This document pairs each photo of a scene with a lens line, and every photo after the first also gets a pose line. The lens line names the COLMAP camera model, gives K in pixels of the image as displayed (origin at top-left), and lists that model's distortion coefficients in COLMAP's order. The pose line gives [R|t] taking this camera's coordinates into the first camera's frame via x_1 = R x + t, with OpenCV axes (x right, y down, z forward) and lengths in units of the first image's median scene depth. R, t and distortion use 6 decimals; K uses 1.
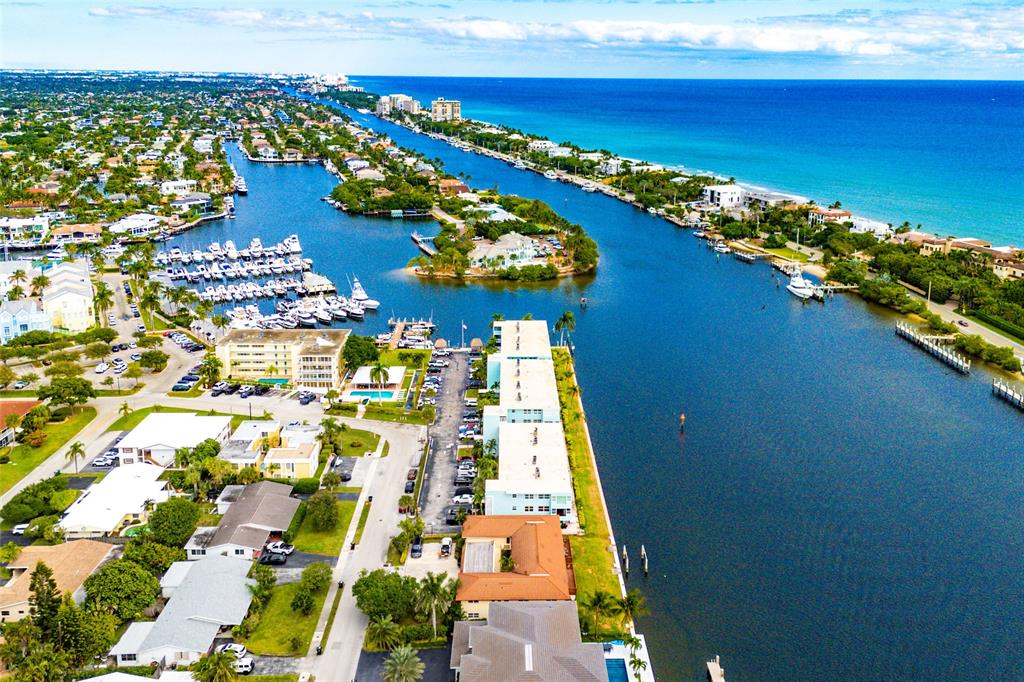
lens RADIAL K [[807.4, 0, 512.0], [0, 807.4, 341.0], [0, 0, 1]] dist [0.091867, -0.111699]
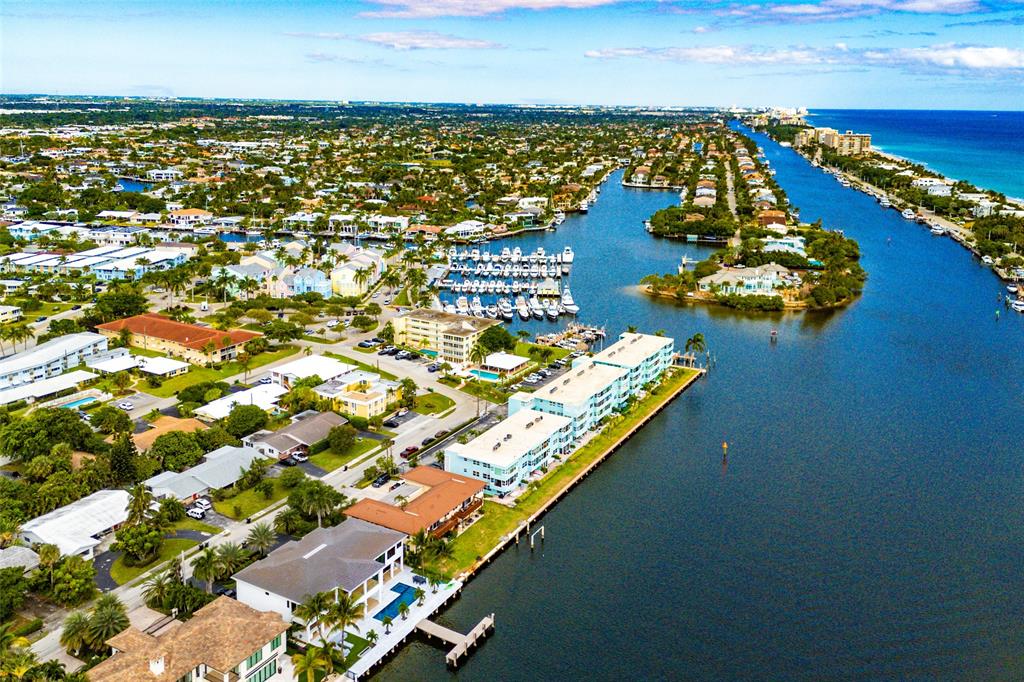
lens RADIAL K [[807.4, 0, 512.0], [0, 807.4, 341.0], [0, 0, 1]] dist [0.091867, -0.111699]
pose [[0.860186, 0.147312, -0.488241, 0.294415], [-0.165643, 0.986169, 0.005715, 0.004180], [0.482330, 0.075957, 0.872690, 0.008960]]
